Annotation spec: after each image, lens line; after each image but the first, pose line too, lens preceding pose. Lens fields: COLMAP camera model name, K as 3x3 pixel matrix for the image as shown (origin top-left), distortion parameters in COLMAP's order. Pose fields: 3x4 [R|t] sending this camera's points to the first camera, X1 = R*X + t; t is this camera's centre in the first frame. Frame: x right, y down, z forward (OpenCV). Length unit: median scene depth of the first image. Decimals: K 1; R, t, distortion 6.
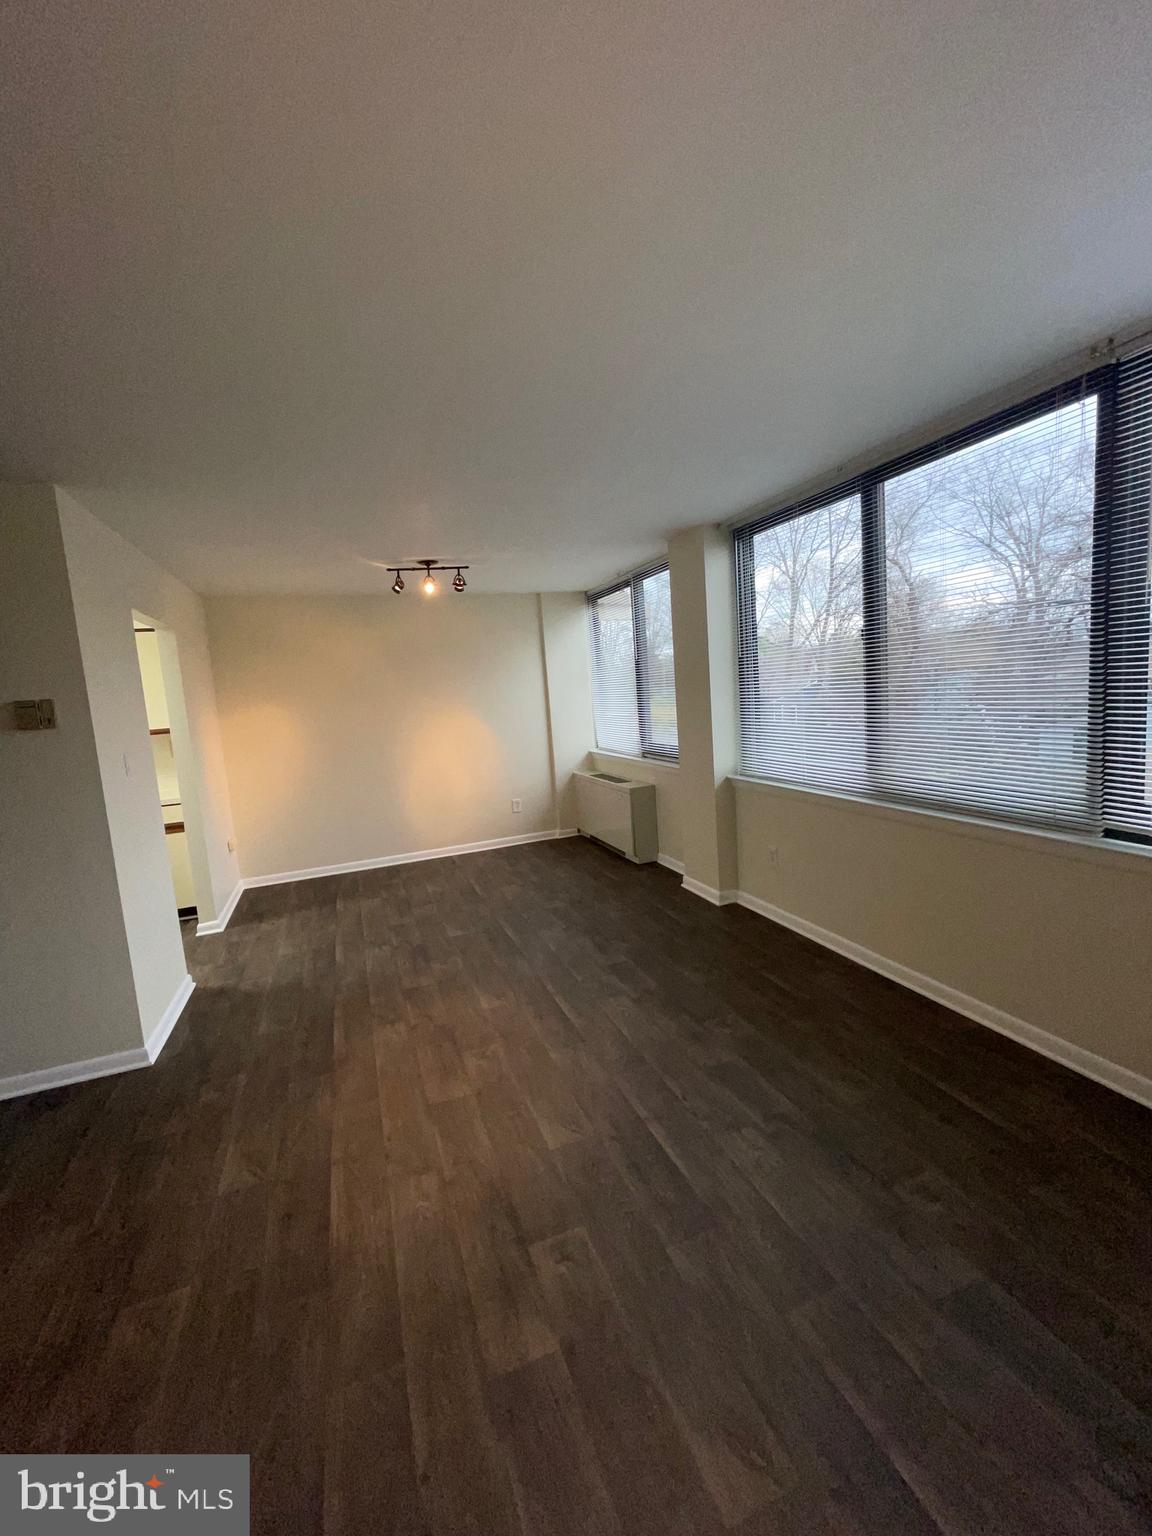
lens RADIAL K [[616.2, 0, 586.3], [0, 616.2, 762.4], [0, 0, 1]] dist [-0.001551, -0.000737]
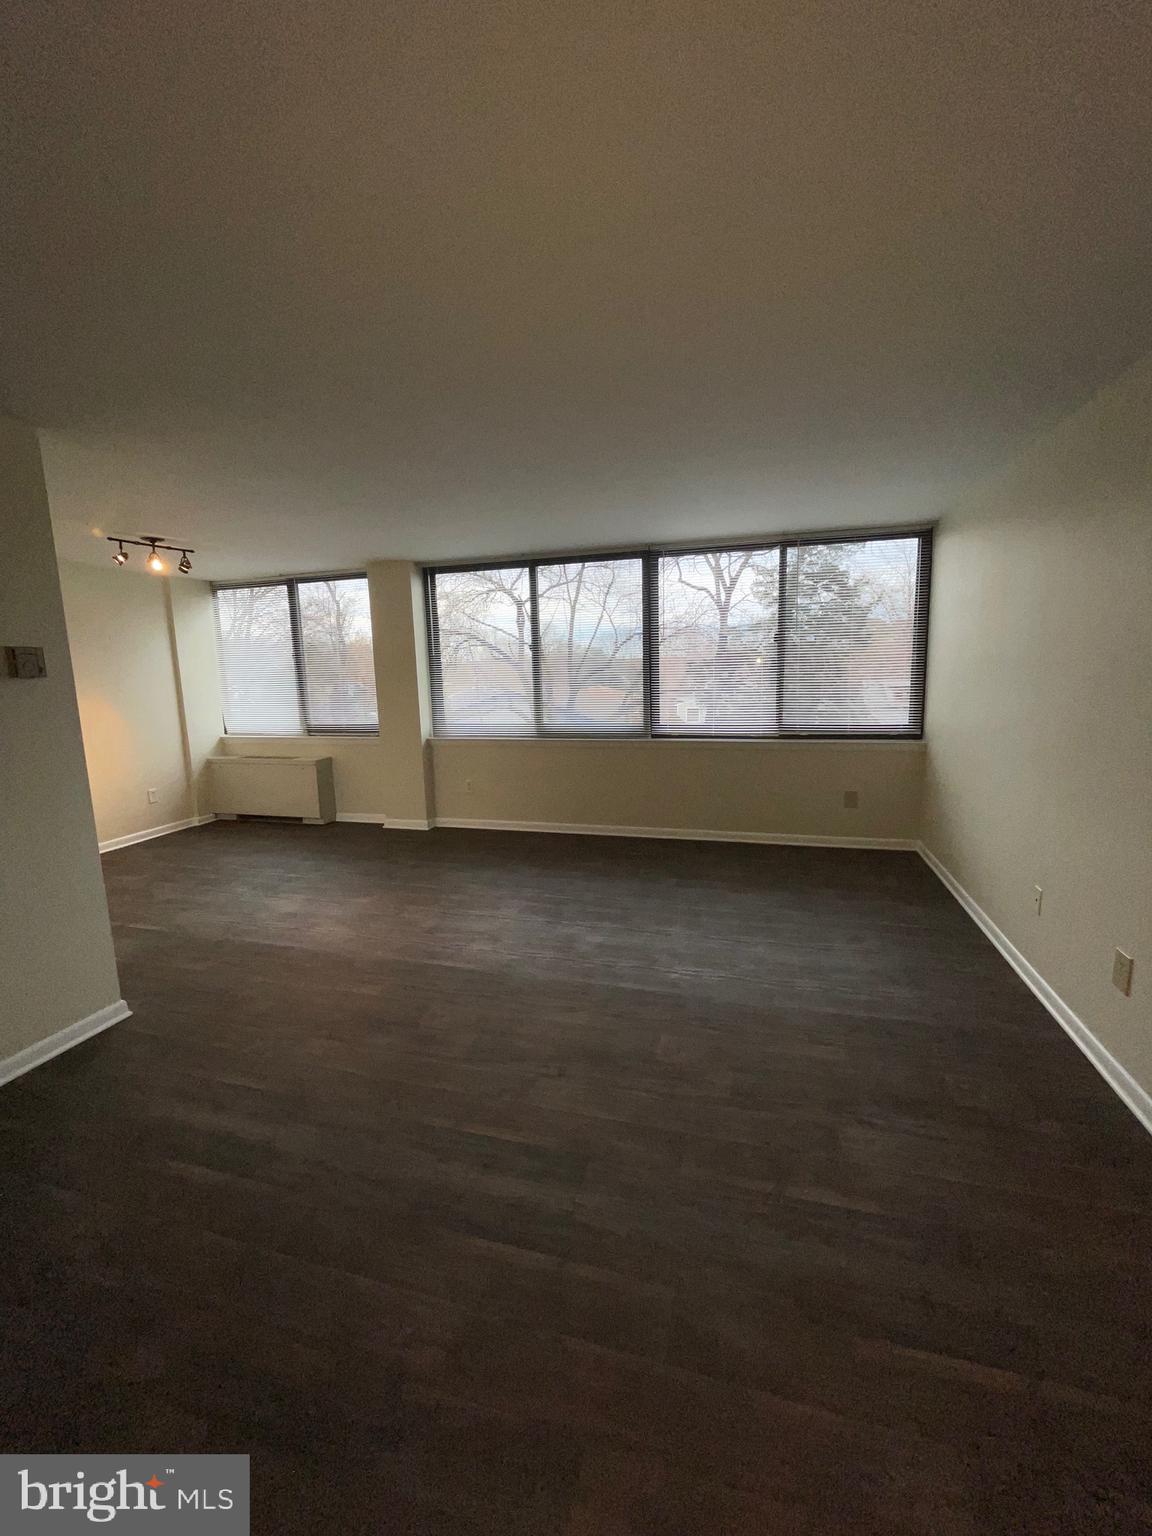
lens RADIAL K [[621.5, 0, 582.0], [0, 621.5, 760.0], [0, 0, 1]] dist [-0.001823, -0.000425]
pose [[0.606563, -0.061938, 0.792619, -0.658097], [0.079578, 0.996684, 0.016986, 0.072480], [-0.791042, 0.052772, 0.609481, -0.151207]]
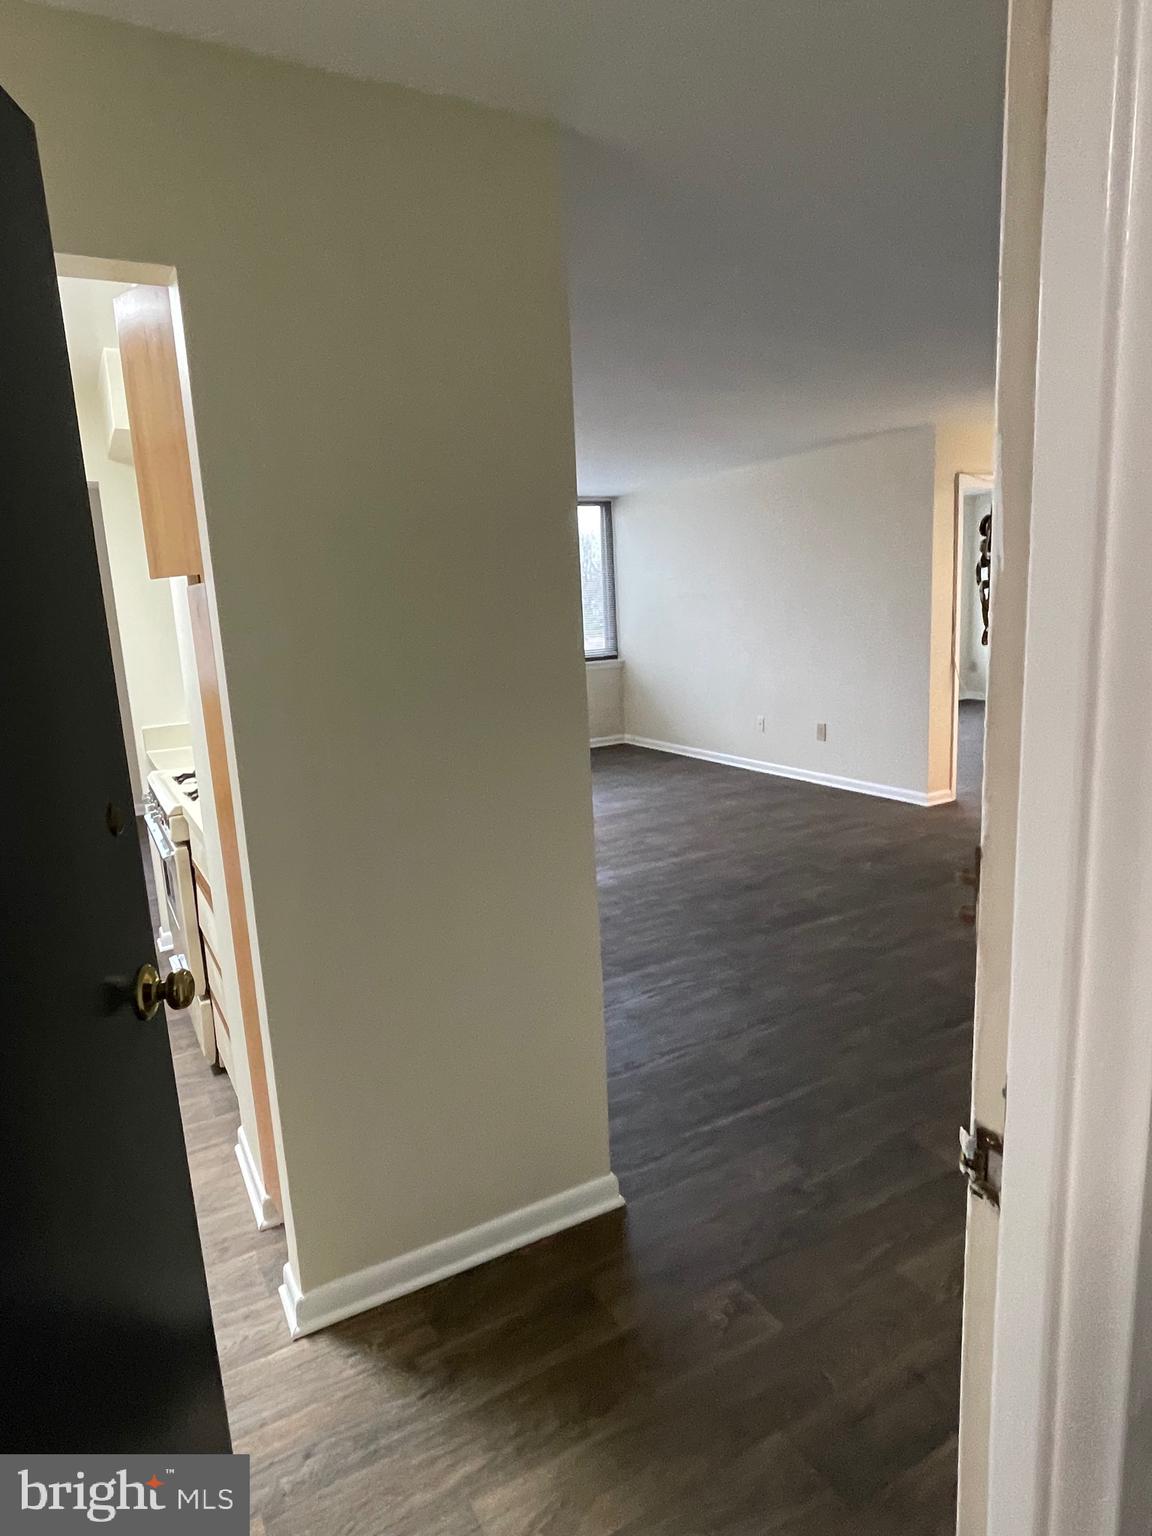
lens RADIAL K [[904.0, 0, 576.0], [0, 904.0, 768.0], [0, 0, 1]] dist [0.003773, 0.000267]
pose [[-0.133360, -0.106470, 0.985332, -1.542209], [0.179542, 0.975166, 0.129672, 0.061086], [-0.974669, 0.194202, -0.110933, 0.431075]]
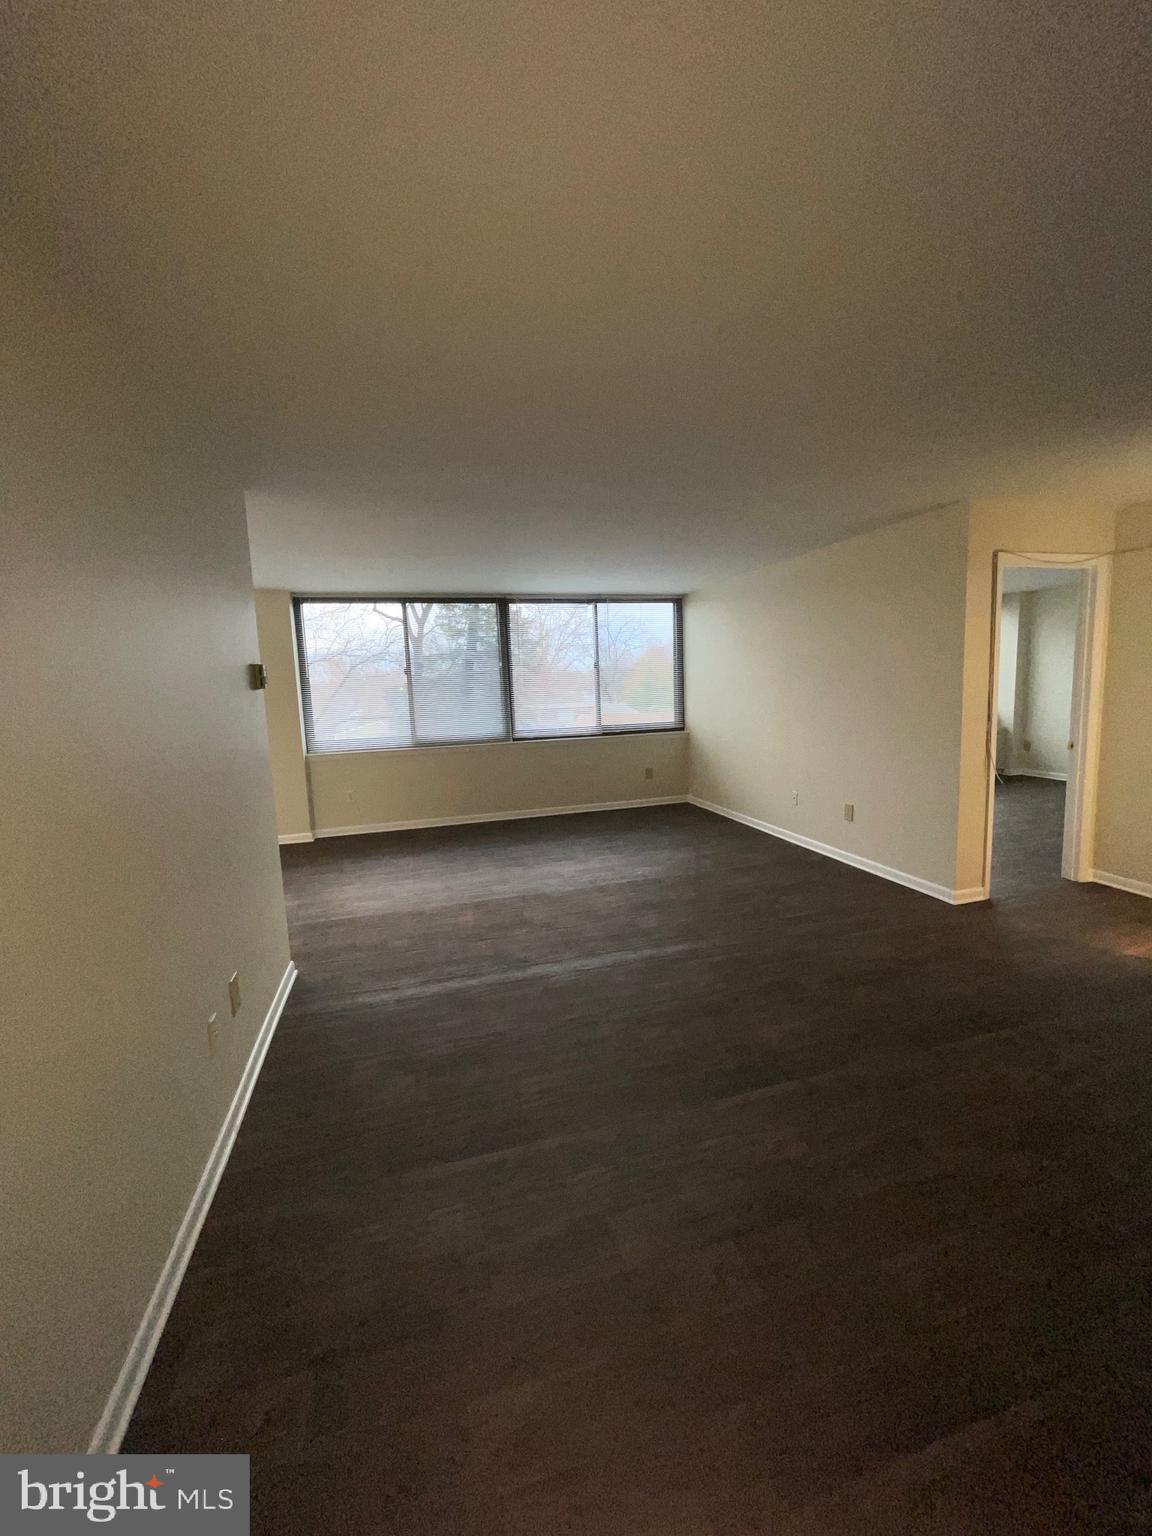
lens RADIAL K [[619.5, 0, 584.9], [0, 619.5, 761.1], [0, 0, 1]] dist [0.006438, -0.000078]
pose [[0.088514, -0.055788, 0.994511, -1.168528], [0.153659, 0.987243, 0.041704, 0.073292], [-0.984152, 0.149124, 0.095957, 0.164214]]
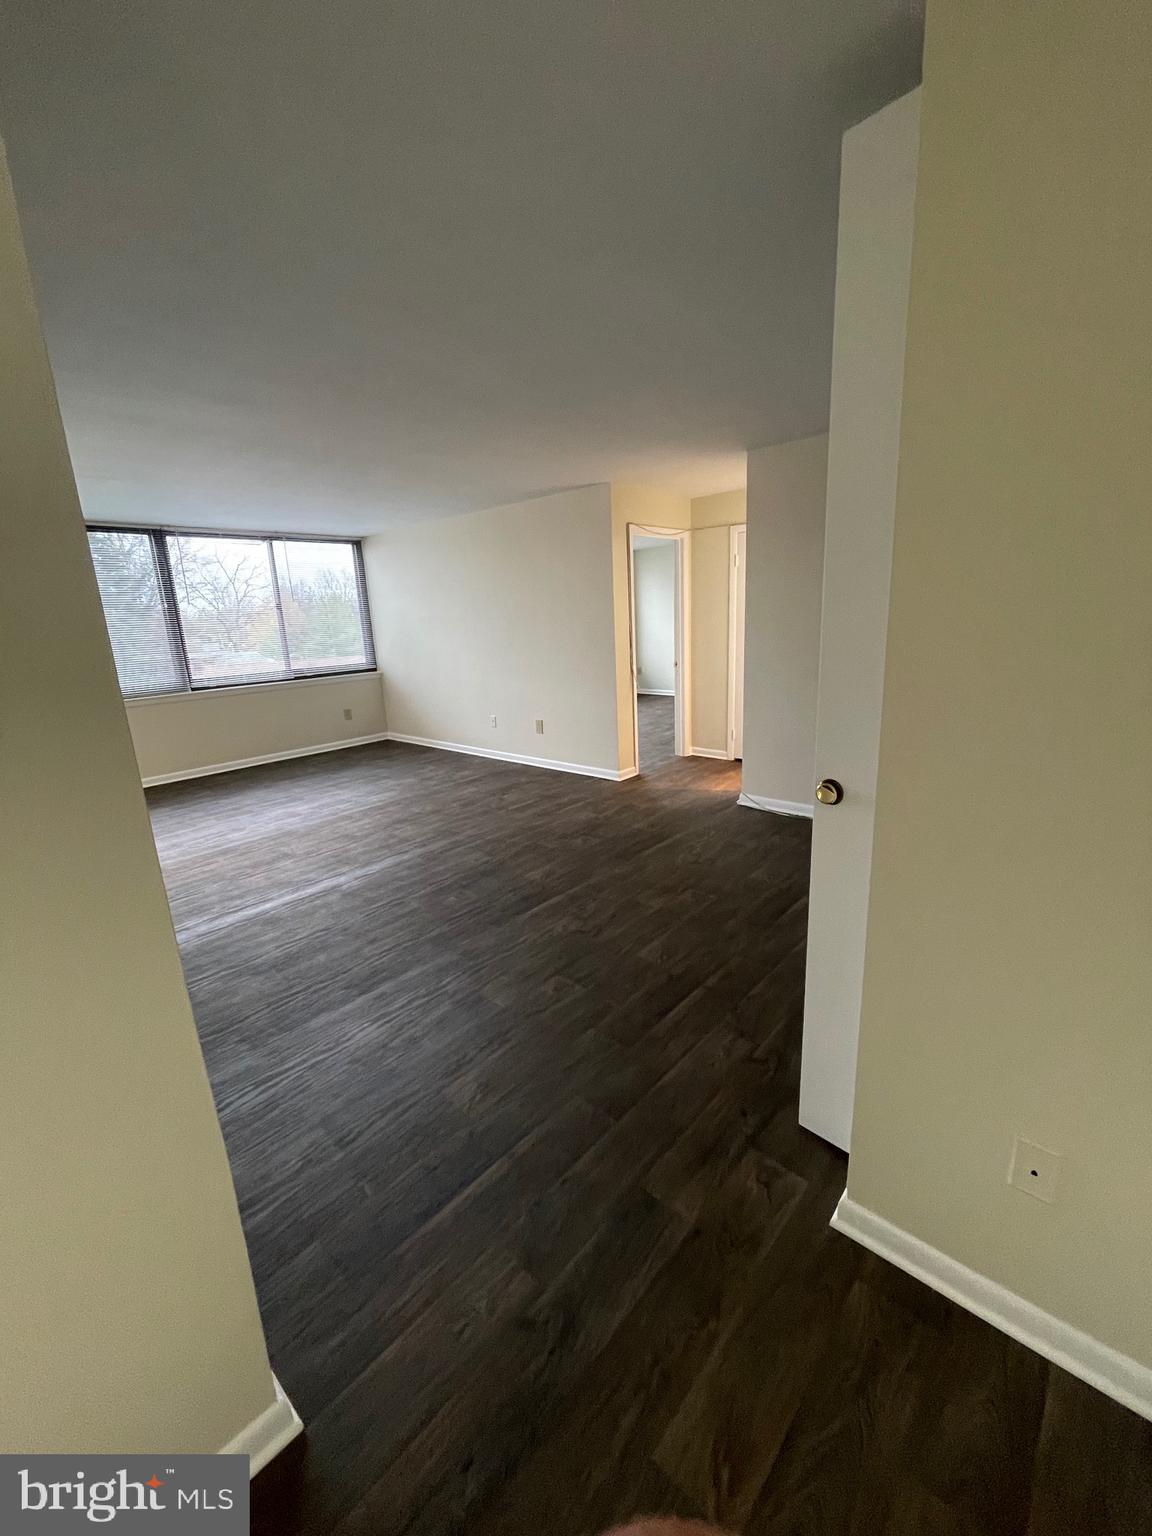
lens RADIAL K [[621.3, 0, 580.9], [0, 621.3, 763.2], [0, 0, 1]] dist [-0.001220, -0.000291]
pose [[-0.443536, -0.121648, 0.887963, -1.319550], [0.186625, 0.956494, 0.224256, 0.065671], [-0.876611, 0.265181, -0.401537, 0.322985]]
